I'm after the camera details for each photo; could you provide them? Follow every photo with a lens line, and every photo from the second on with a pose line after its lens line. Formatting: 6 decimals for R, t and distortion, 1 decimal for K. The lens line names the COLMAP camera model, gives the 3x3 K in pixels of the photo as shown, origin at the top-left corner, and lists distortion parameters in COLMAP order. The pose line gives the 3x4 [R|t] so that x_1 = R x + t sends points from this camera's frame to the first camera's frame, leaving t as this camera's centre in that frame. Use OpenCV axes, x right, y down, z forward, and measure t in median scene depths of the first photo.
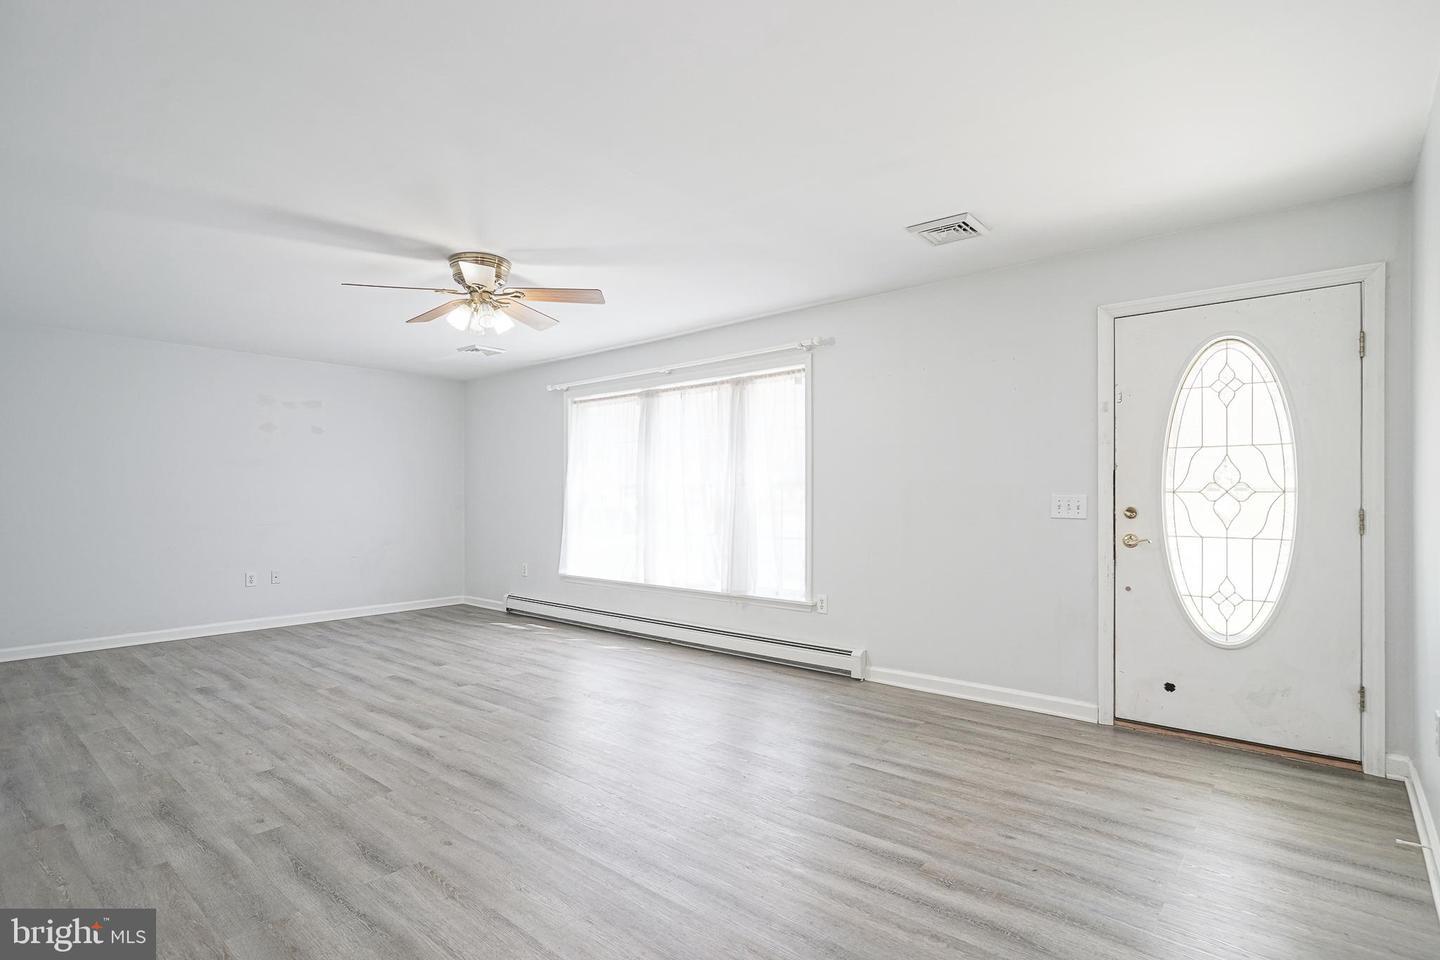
lens RADIAL K [[704.8, 0, 724.6], [0, 704.8, 484.3], [0, 0, 1]] dist [-0.004382, 0.000460]
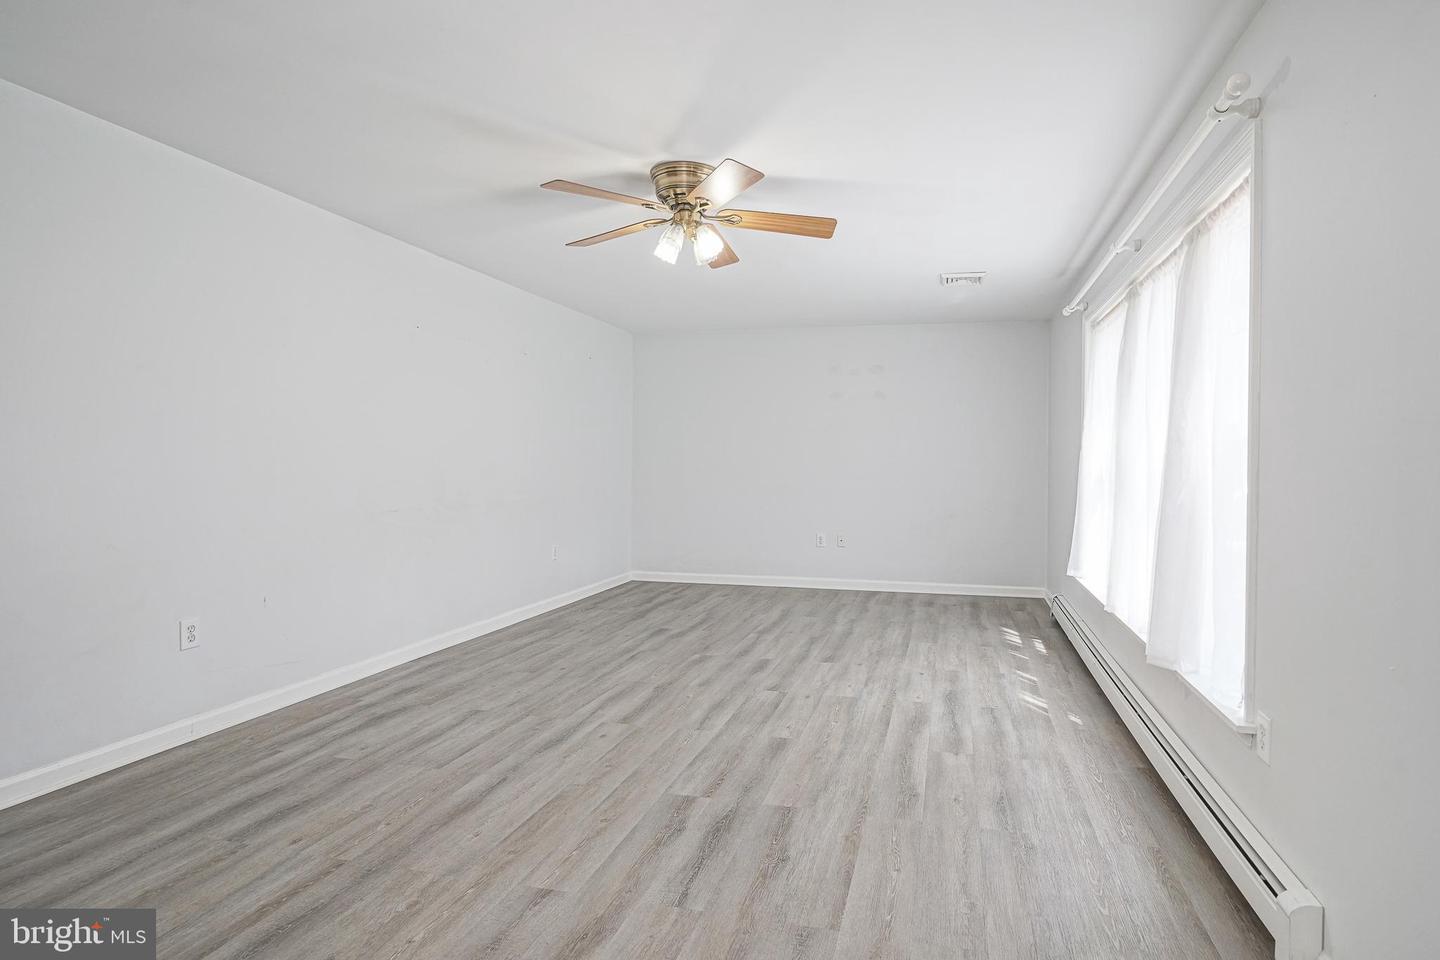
lens RADIAL K [[742.6, 0, 785.5], [0, 742.6, 458.3], [0, 0, 1]] dist [-0.002790, -0.000594]
pose [[0.475074, 0.001250, -0.879945, 0.469891], [0.004882, 0.999980, 0.004056, 0.011233], [0.879932, -0.006222, 0.475059, 0.699224]]
